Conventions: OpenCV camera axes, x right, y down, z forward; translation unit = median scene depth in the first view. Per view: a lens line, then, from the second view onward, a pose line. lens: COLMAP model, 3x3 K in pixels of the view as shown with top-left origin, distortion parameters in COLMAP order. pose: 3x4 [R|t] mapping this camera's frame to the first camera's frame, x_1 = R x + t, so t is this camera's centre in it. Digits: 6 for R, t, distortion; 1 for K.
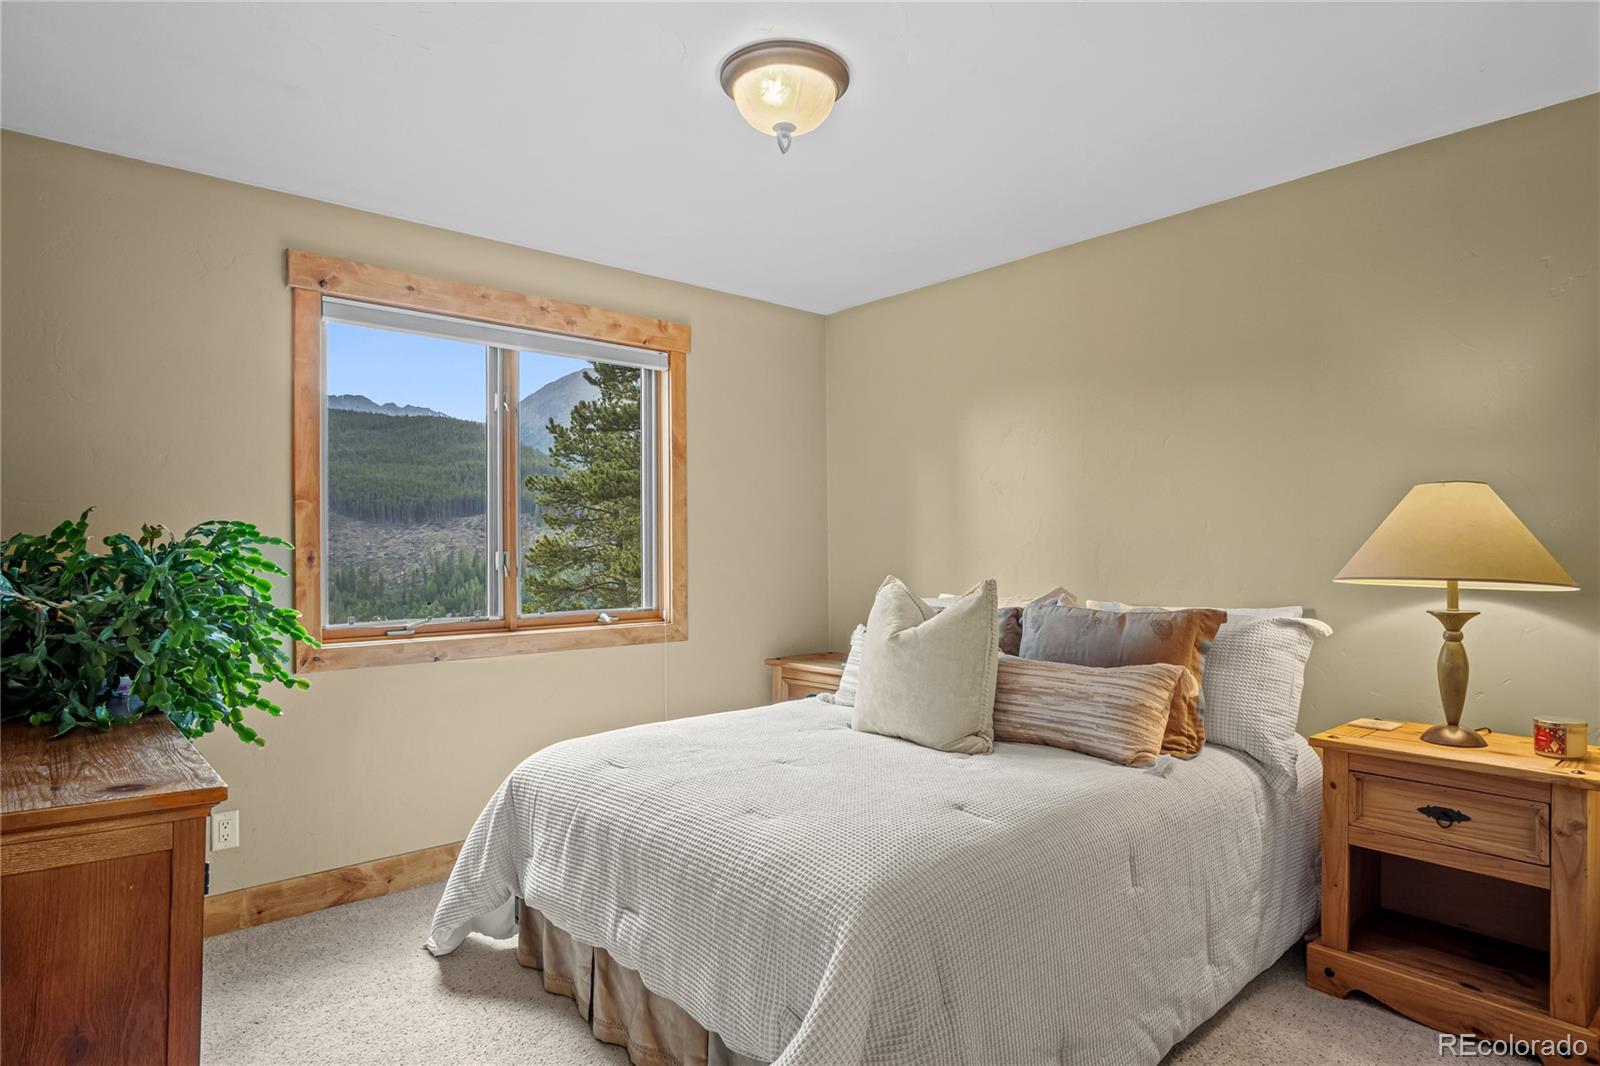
lens RADIAL K [[869.1, 0, 808.7], [0, 869.1, 534.9], [0, 0, 1]] dist [-0.032673, 0.006578]
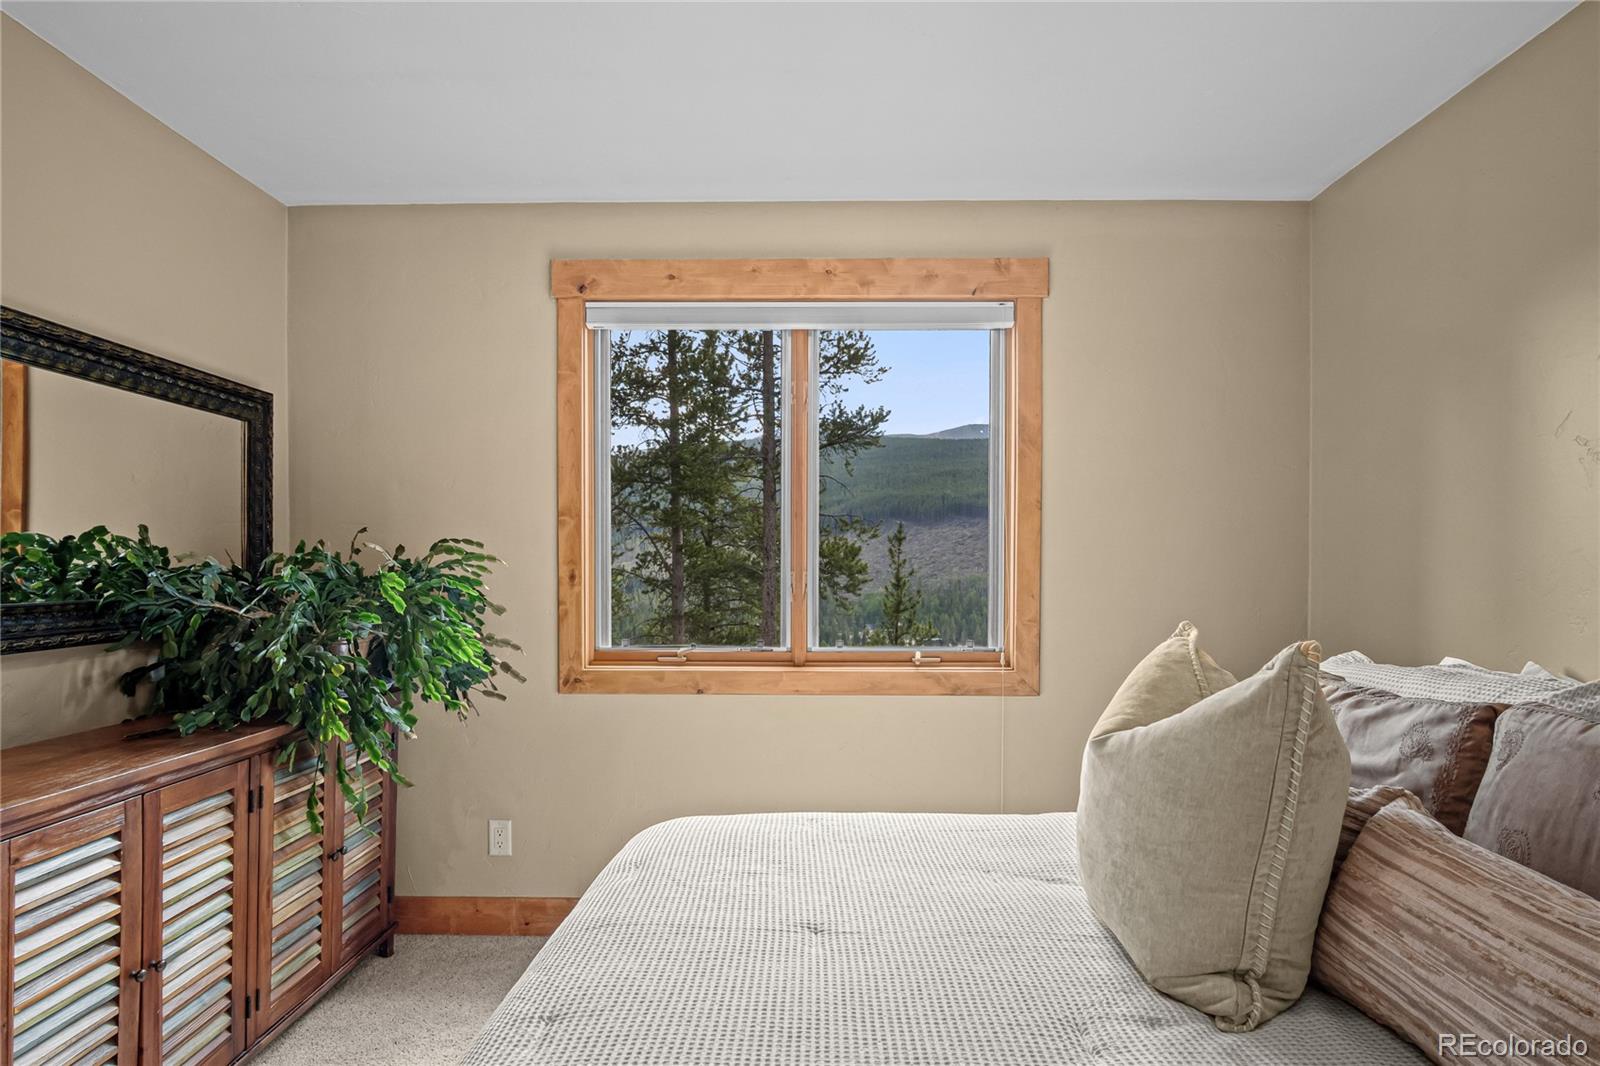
lens RADIAL K [[886.0, 0, 805.2], [0, 886.0, 588.8], [0, 0, 1]] dist [-0.024561, -0.000235]
pose [[0.739149, 0.020784, -0.673222, 0.263218], [0.003626, 0.999387, 0.034834, 0.006269], [0.673532, -0.028189, 0.738620, 0.401818]]
